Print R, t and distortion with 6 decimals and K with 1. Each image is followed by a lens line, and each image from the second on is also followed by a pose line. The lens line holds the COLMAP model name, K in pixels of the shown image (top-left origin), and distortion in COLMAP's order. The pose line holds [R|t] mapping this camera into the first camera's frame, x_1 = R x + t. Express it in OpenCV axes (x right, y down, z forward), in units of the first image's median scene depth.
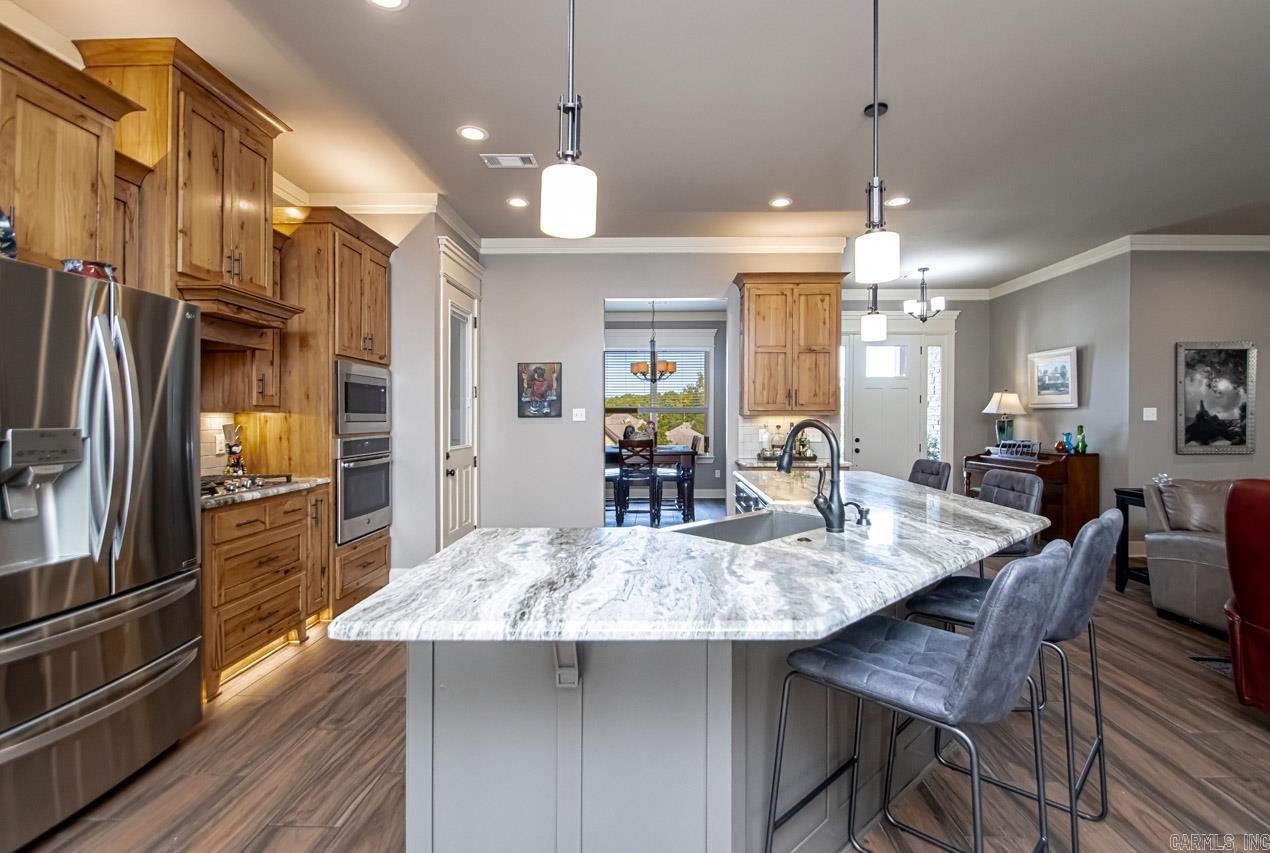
lens RADIAL K [[598.3, 0, 651.1], [0, 598.3, 430.0], [0, 0, 1]] dist [0.003280, -0.011833]
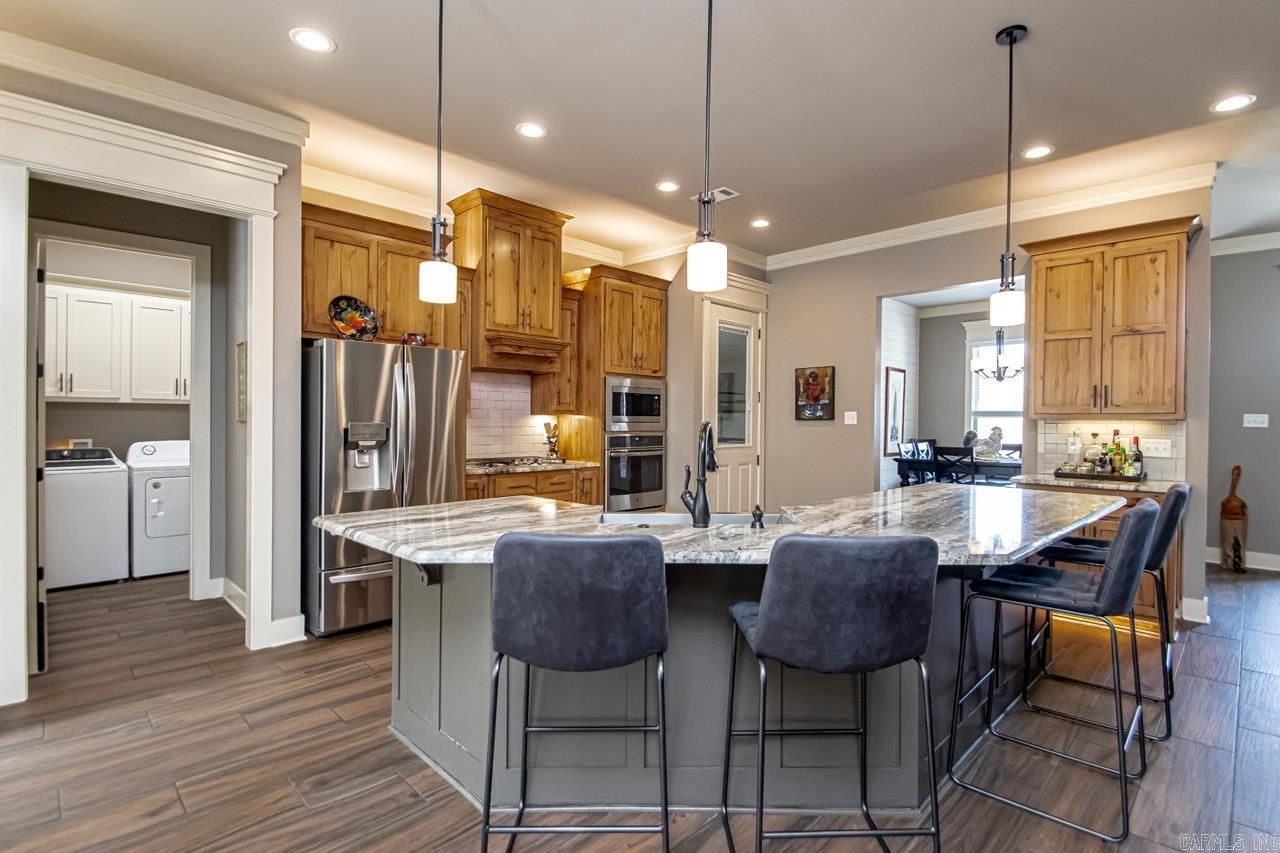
lens RADIAL K [[597.7, 0, 644.4], [0, 597.7, 425.1], [0, 0, 1]] dist [0.021915, -0.020536]
pose [[0.726366, 0.011966, -0.687204, 0.393517], [-0.022083, 0.999739, -0.005932, -0.000541], [0.686953, 0.019484, 0.726441, 0.064525]]
